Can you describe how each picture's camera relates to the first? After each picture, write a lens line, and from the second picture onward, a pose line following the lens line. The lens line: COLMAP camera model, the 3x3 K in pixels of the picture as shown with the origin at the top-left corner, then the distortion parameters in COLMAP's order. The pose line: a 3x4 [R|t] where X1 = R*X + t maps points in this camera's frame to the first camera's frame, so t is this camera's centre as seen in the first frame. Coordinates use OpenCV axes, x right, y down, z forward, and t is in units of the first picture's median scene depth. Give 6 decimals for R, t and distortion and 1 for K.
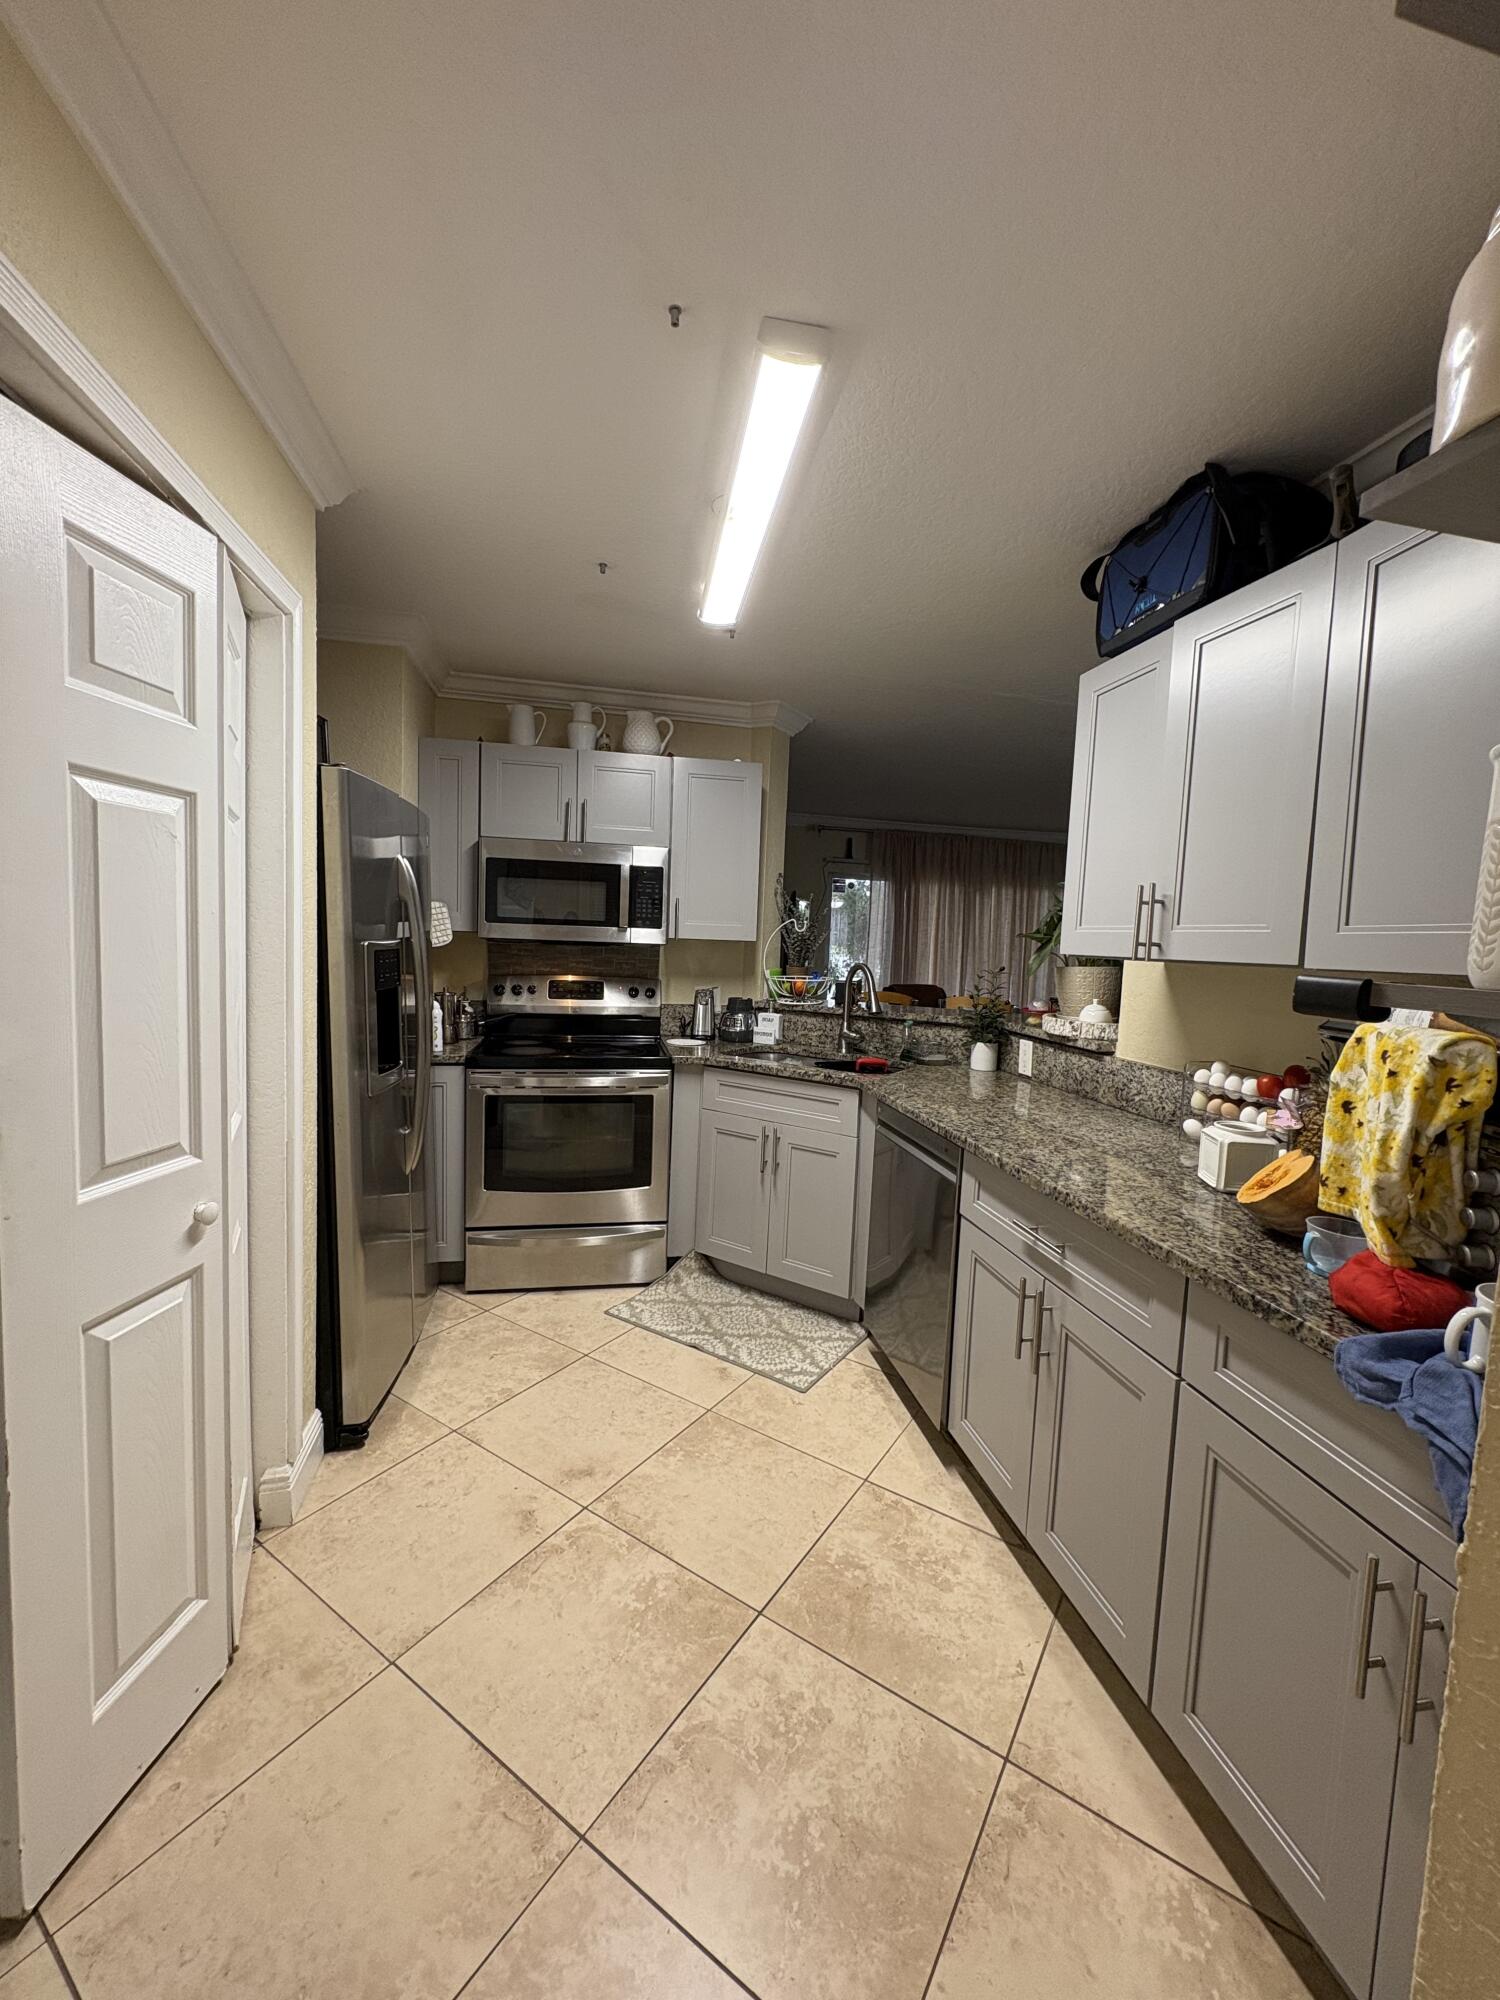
lens RADIAL K [[795.8, 0, 750.0], [0, 795.8, 1000.0], [0, 0, 1]] dist [0.002509, -0.000132]
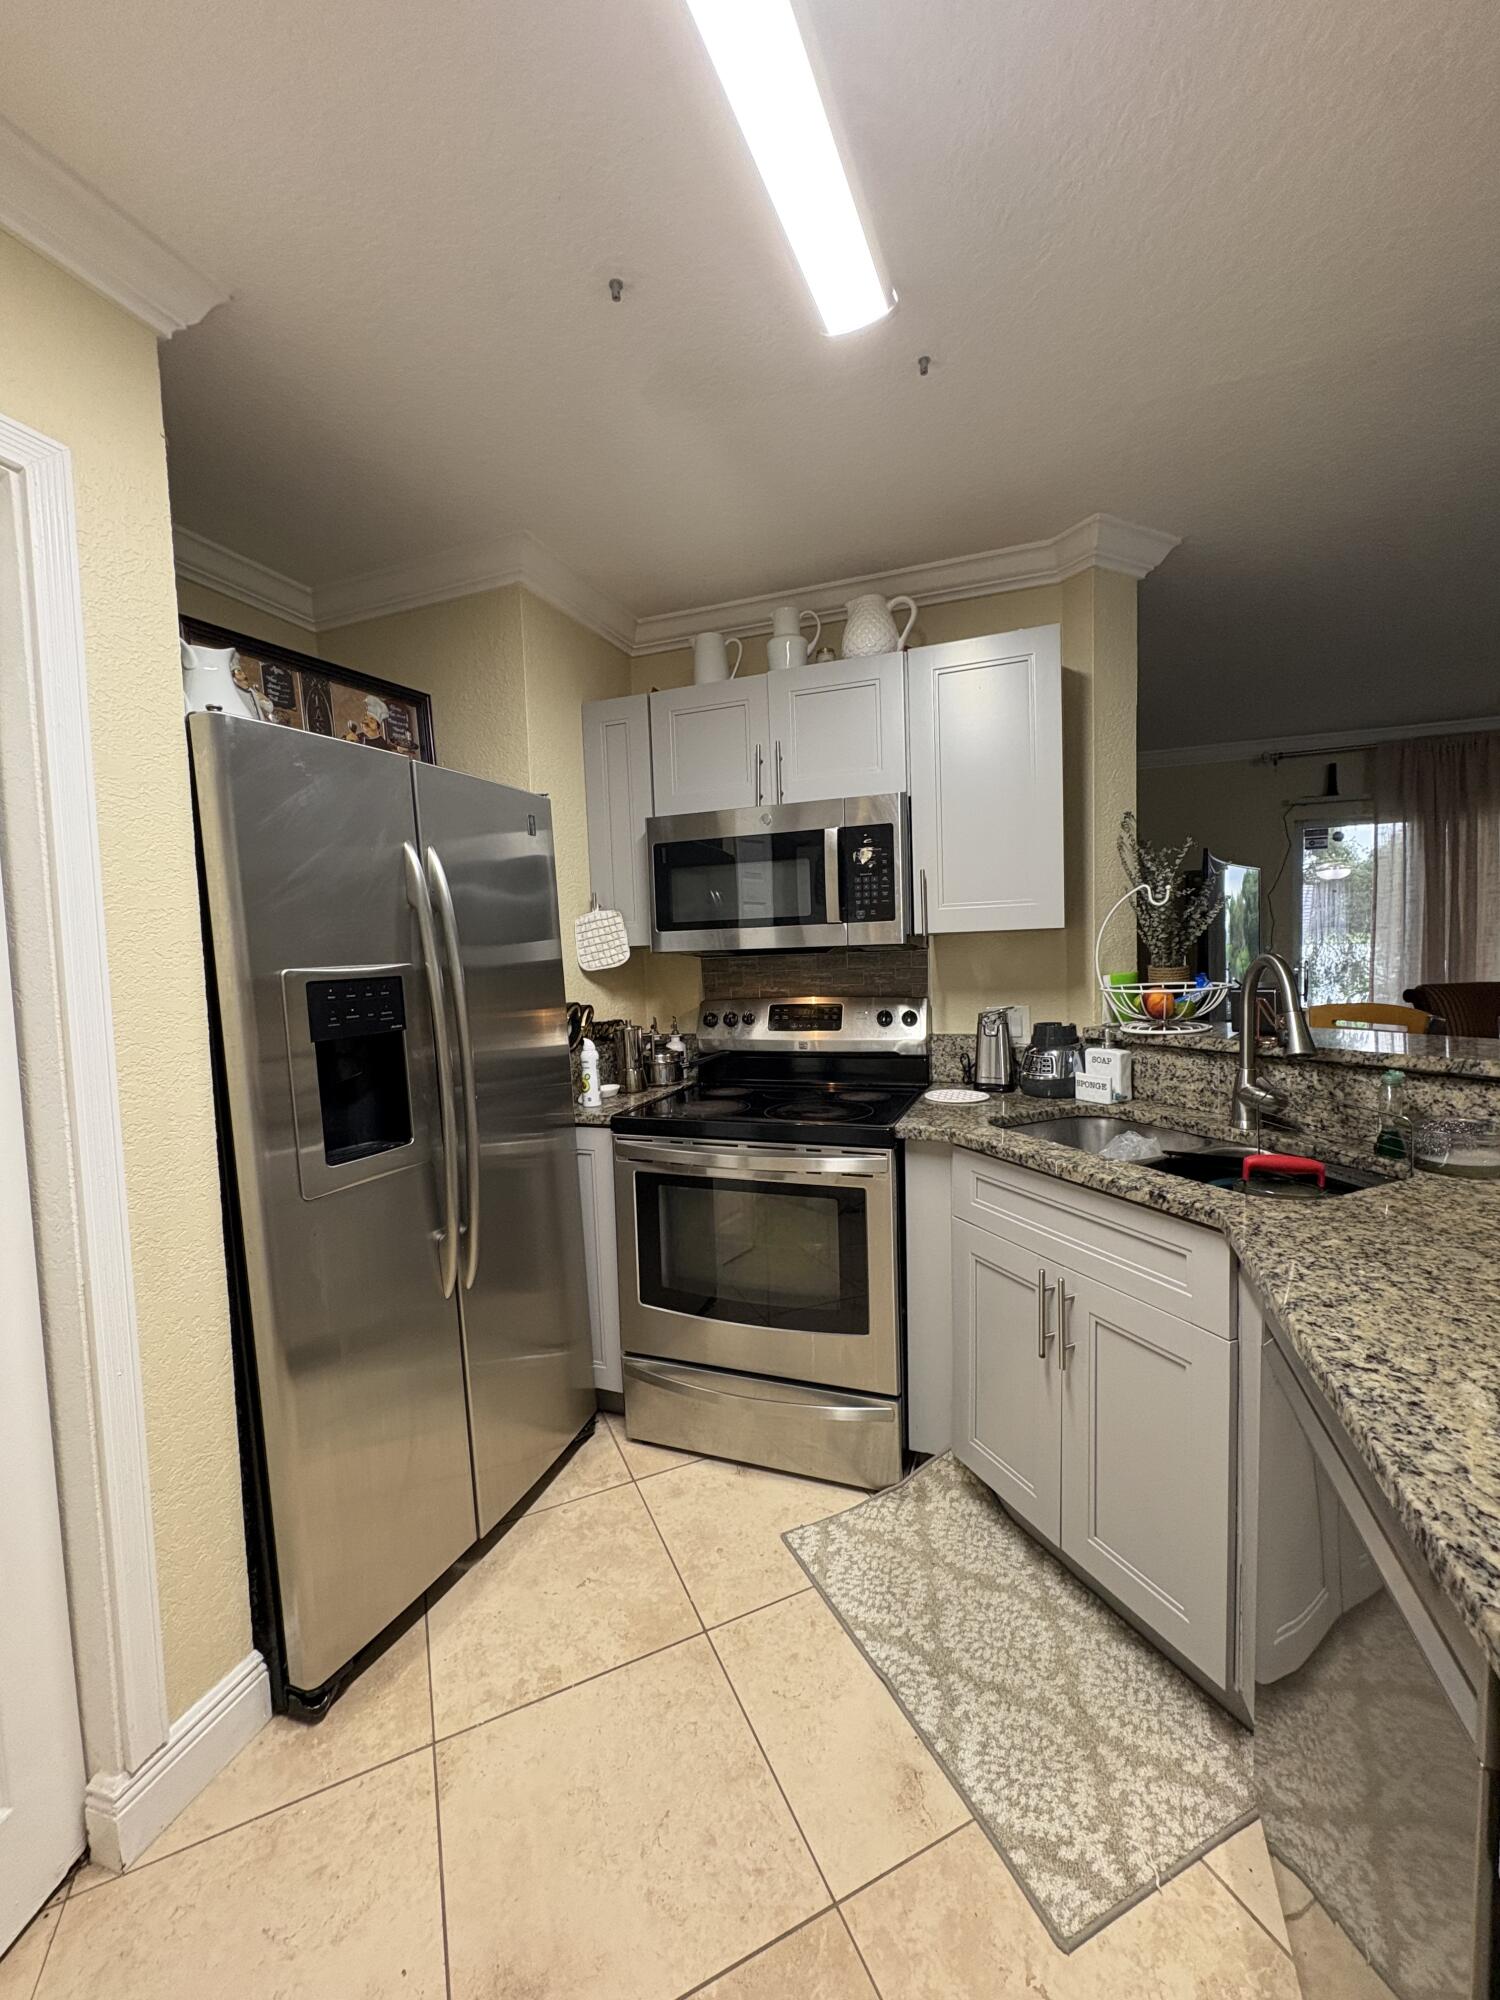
lens RADIAL K [[795.8, 0, 750.0], [0, 795.8, 1000.0], [0, 0, 1]] dist [0.002509, -0.000132]
pose [[0.847198, -0.034501, -0.530156, 0.124451], [0.026132, 0.999387, -0.023278, -0.013626], [0.530634, 0.005867, 0.847580, 0.391318]]
